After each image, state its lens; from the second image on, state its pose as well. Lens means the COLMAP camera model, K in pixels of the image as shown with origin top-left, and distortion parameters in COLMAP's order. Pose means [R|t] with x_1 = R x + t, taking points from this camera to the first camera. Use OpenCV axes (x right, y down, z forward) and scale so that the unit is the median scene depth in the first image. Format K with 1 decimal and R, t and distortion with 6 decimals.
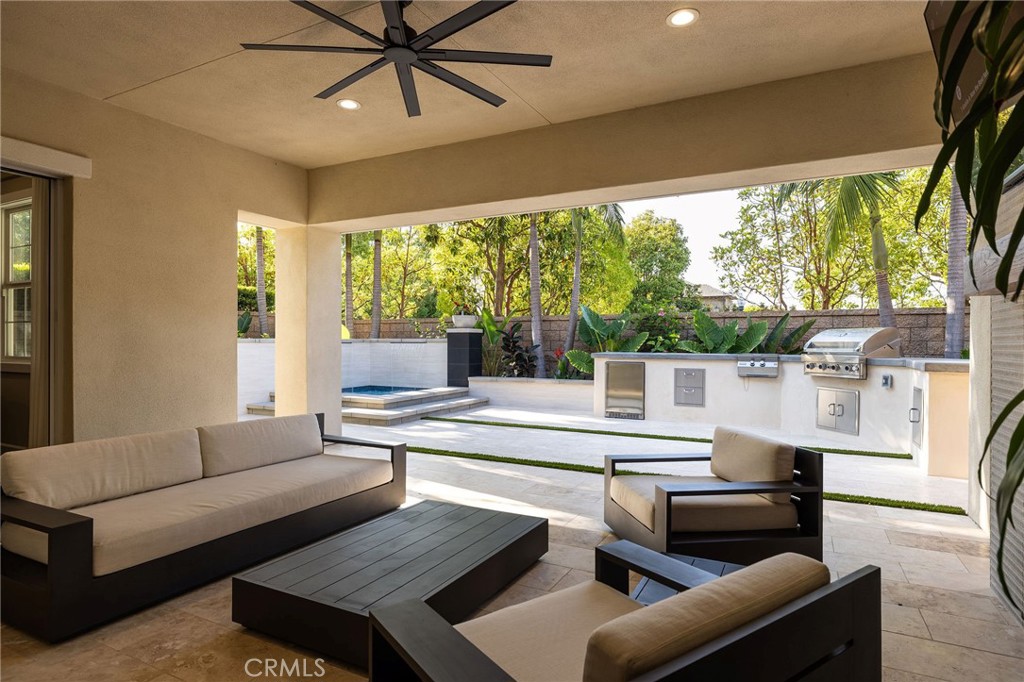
lens RADIAL K [[577.6, 0, 519.5], [0, 577.6, 348.9], [0, 0, 1]] dist [0.000621, -0.001232]
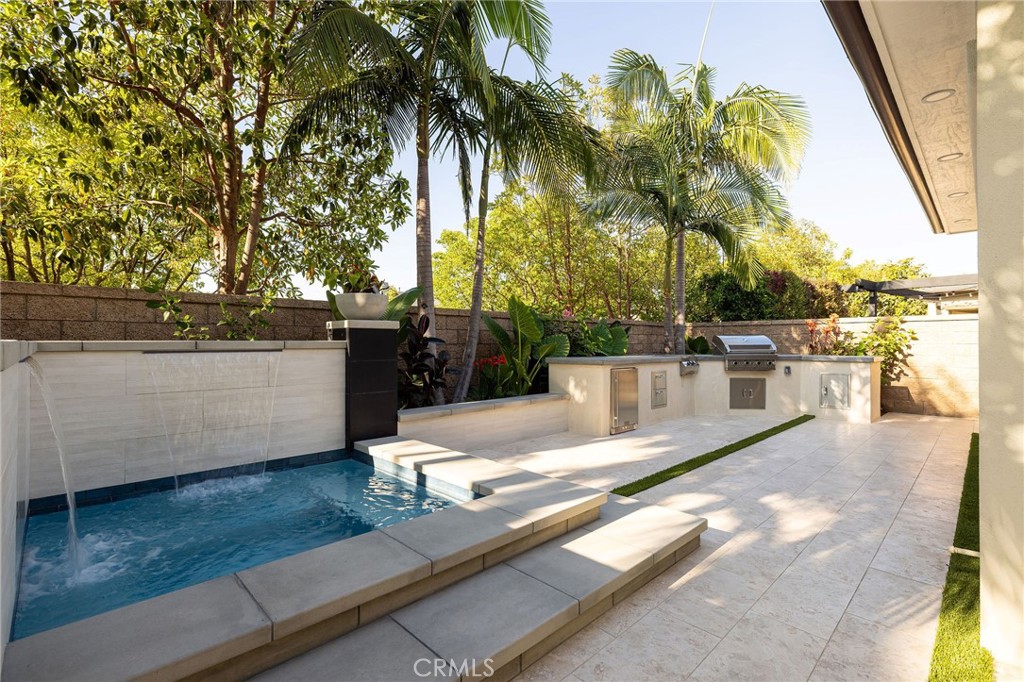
lens RADIAL K [[470.3, 0, 515.9], [0, 470.3, 343.9], [0, 0, 1]] dist [0.000013, 0.002080]
pose [[0.309187, -0.003744, 0.950994, -0.464907], [0.010692, 0.999943, 0.000461, -0.013355], [-0.950941, 0.010026, 0.309210, 0.782592]]
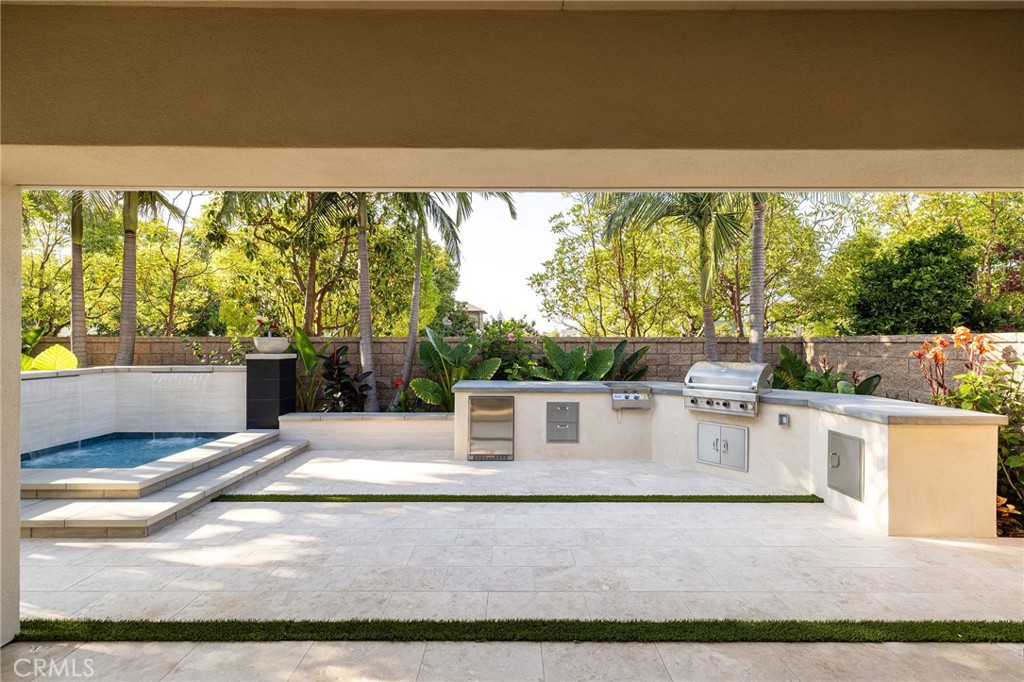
lens RADIAL K [[435.5, 0, 516.9], [0, 435.5, 341.4], [0, 0, 1]] dist [0.004833, 0.001149]
pose [[0.887696, 0.000281, 0.460429, -0.074088], [0.005089, 0.999933, -0.010420, -0.044936], [-0.460401, 0.011593, 0.887635, 0.325049]]
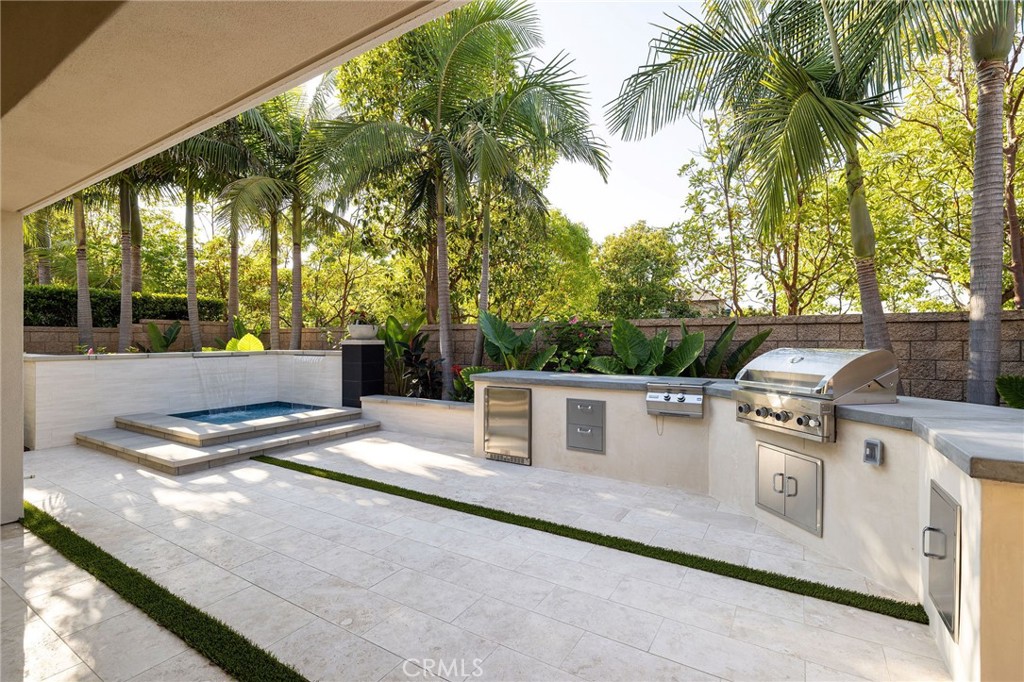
lens RADIAL K [[470.3, 0, 520.5], [0, 470.3, 337.2], [0, 0, 1]] dist [0.000013, 0.002080]
pose [[0.996536, -0.004154, -0.083059, 0.207478], [0.002793, 0.999860, -0.016492, -0.027427], [0.083116, 0.016203, 0.996408, 0.320991]]
